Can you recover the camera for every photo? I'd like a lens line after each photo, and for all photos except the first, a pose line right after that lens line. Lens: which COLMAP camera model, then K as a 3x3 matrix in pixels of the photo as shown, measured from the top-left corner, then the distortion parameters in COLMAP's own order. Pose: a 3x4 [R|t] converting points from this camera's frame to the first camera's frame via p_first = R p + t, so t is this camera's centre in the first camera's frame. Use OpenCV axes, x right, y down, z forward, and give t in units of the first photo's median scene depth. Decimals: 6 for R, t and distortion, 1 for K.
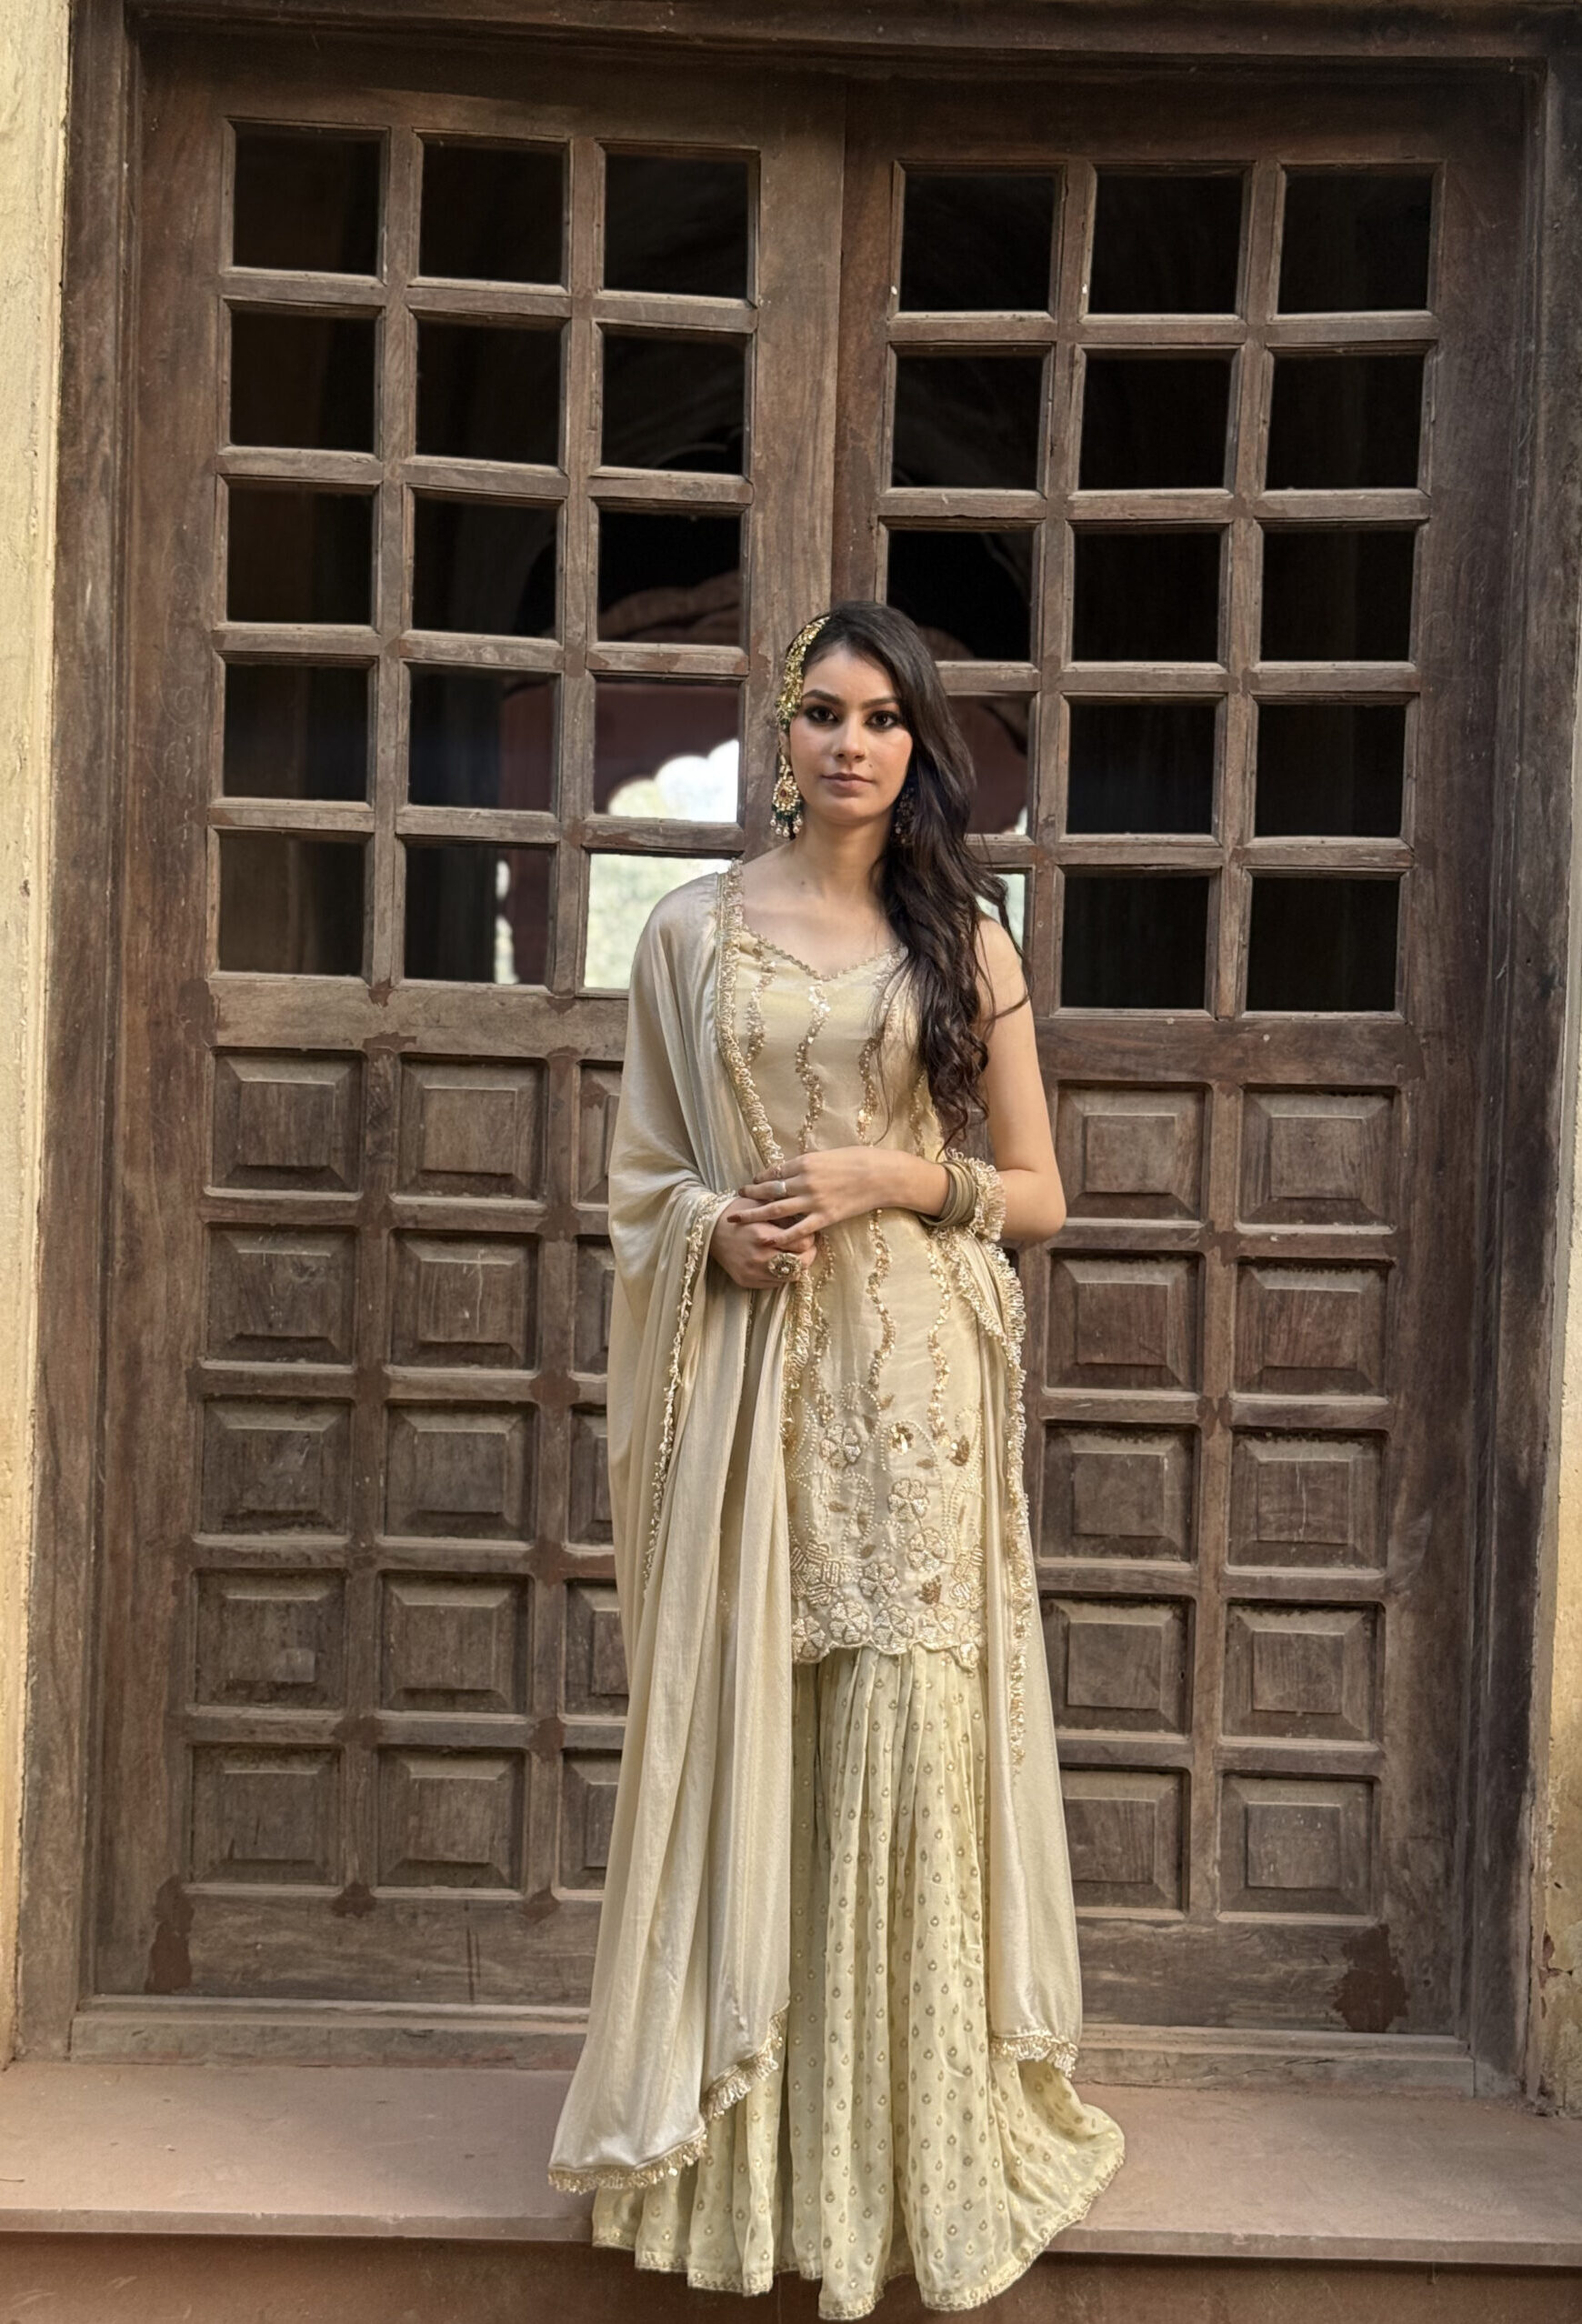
lens RADIAL K [[3121.6, 0, 791.0], [0, 3121.6, 1162.0], [0, 0, 1]] dist [0.149191, -0.081593]
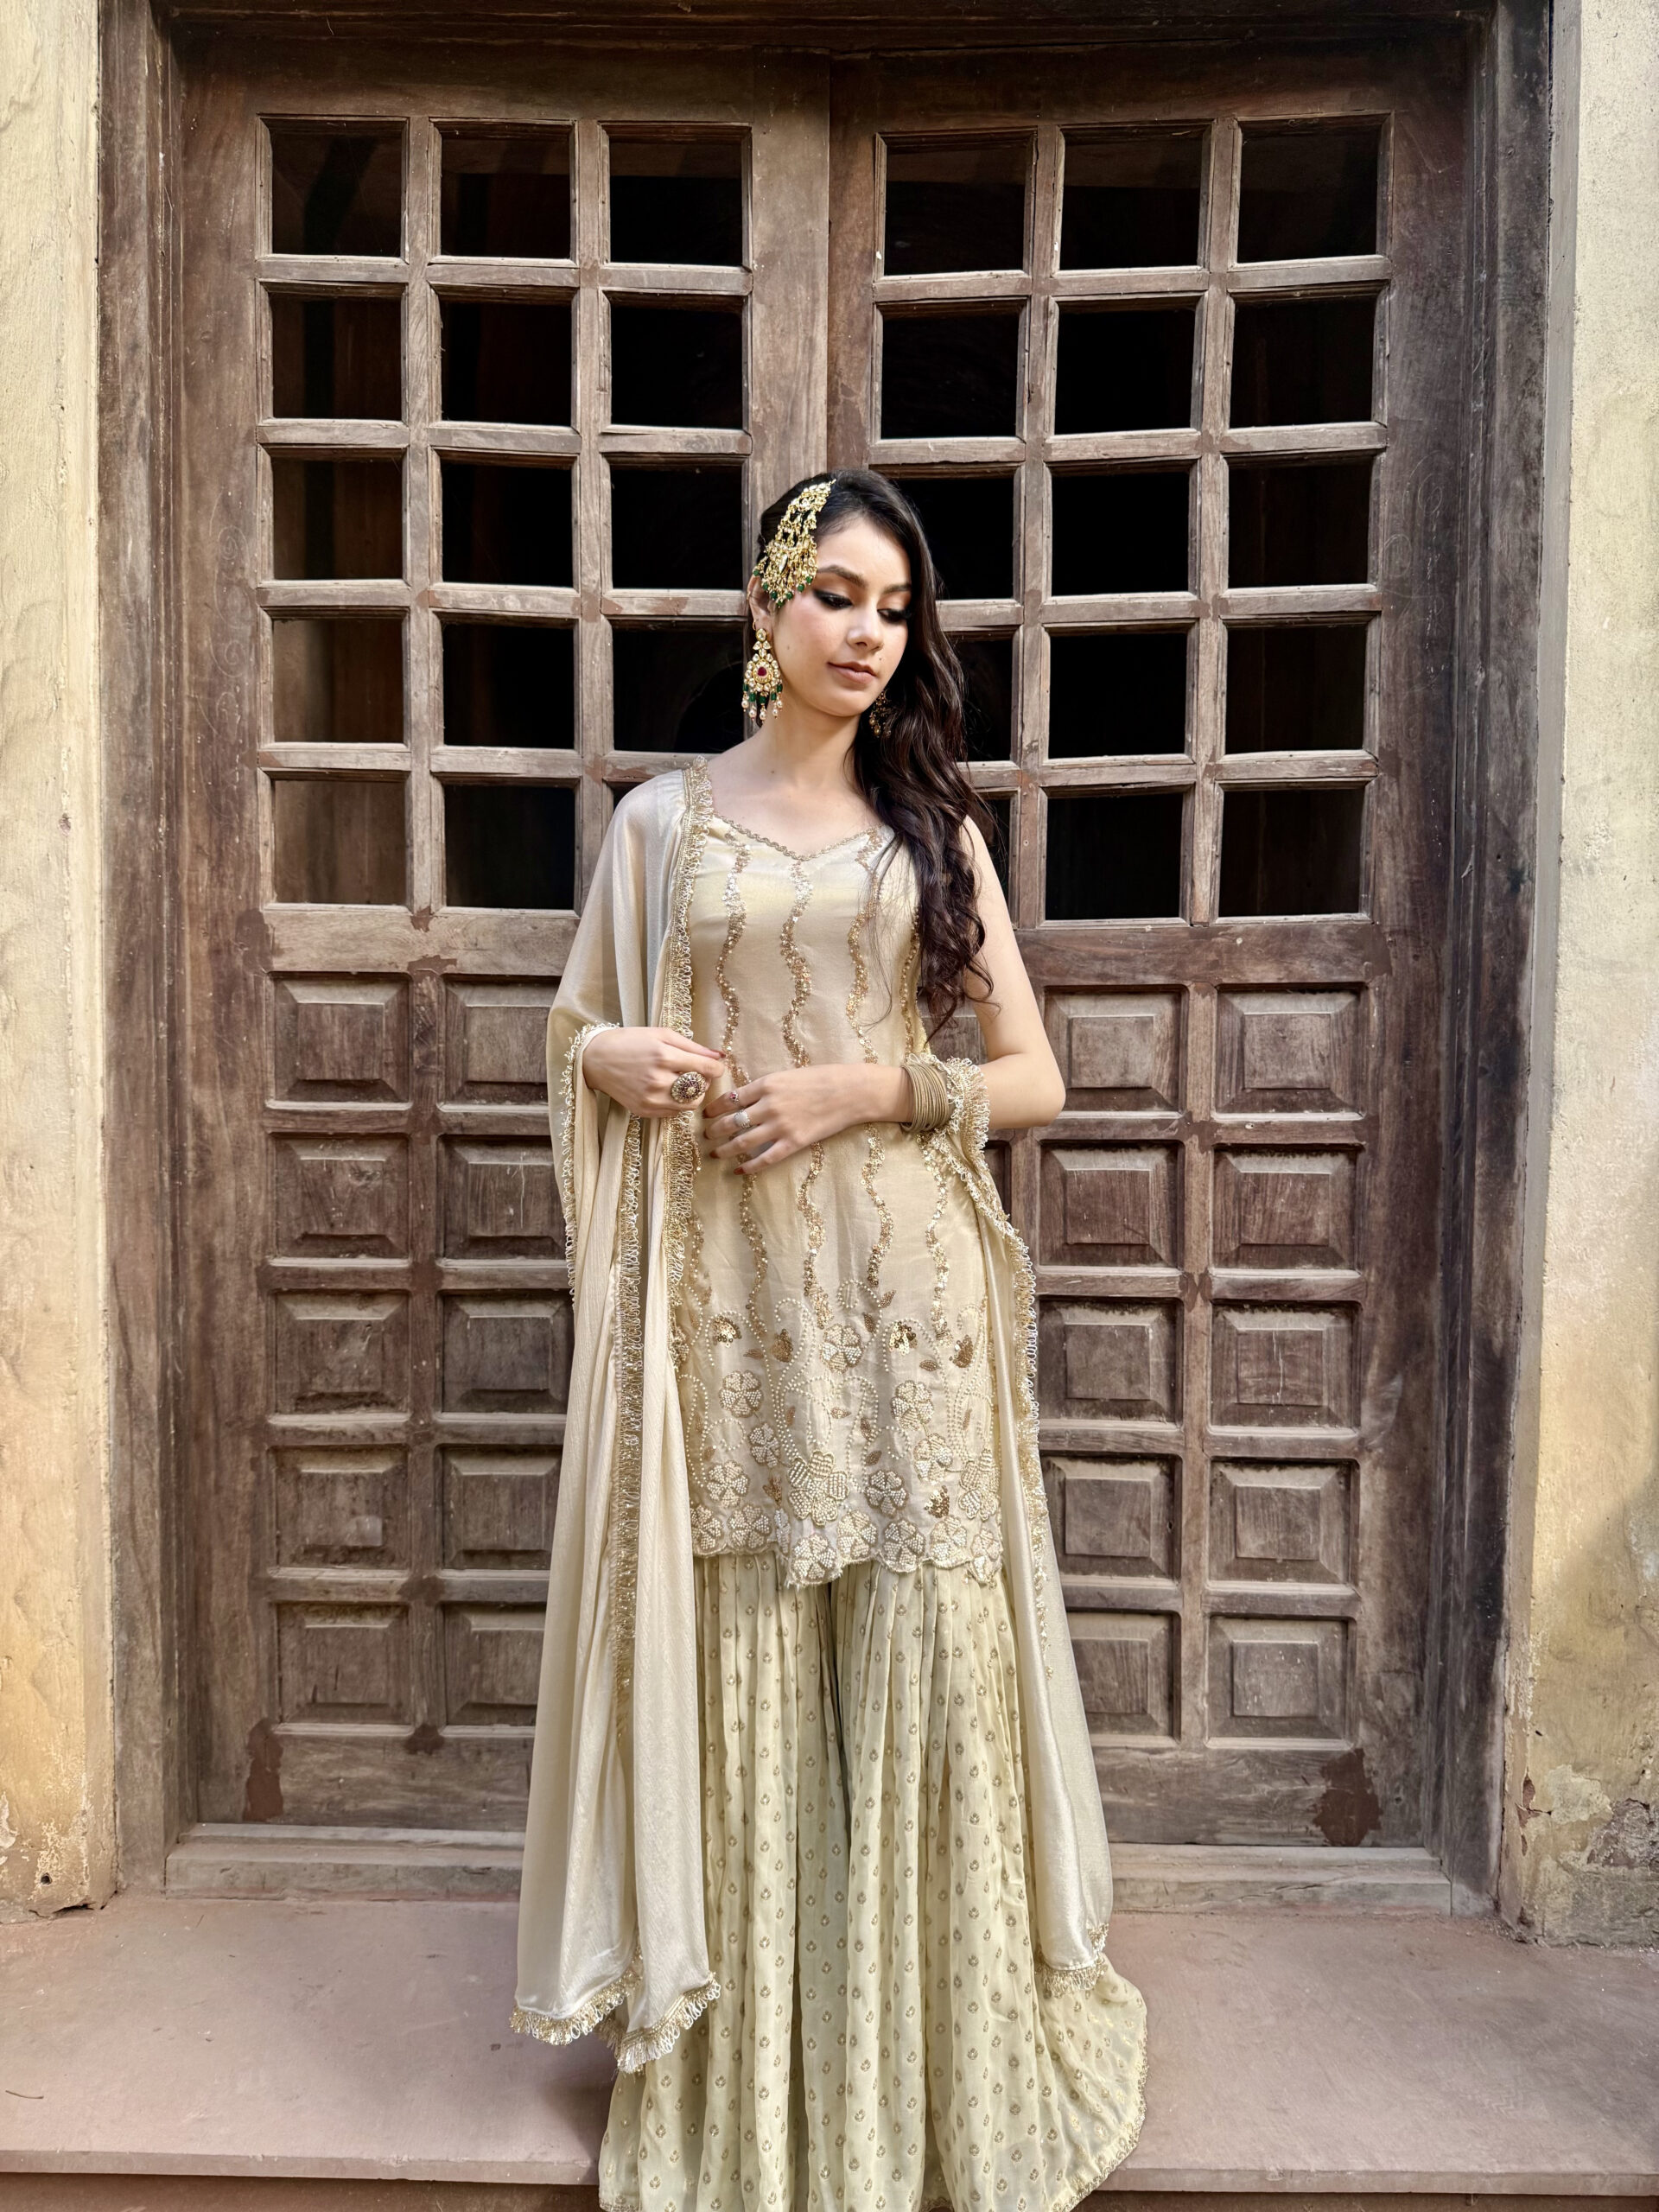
lens RADIAL K [[1324.3, 0, 829.5], [0, 1324.3, 1106.0], [0, 0, 1]] dist [0.119730, -0.158667]
pose [[0.999201, -0.022087, -0.033321, 0.024820], [0.022674, 0.999593, 0.017317, 0.006092], [0.032925, -0.018058, 0.999295, 0.534254]]
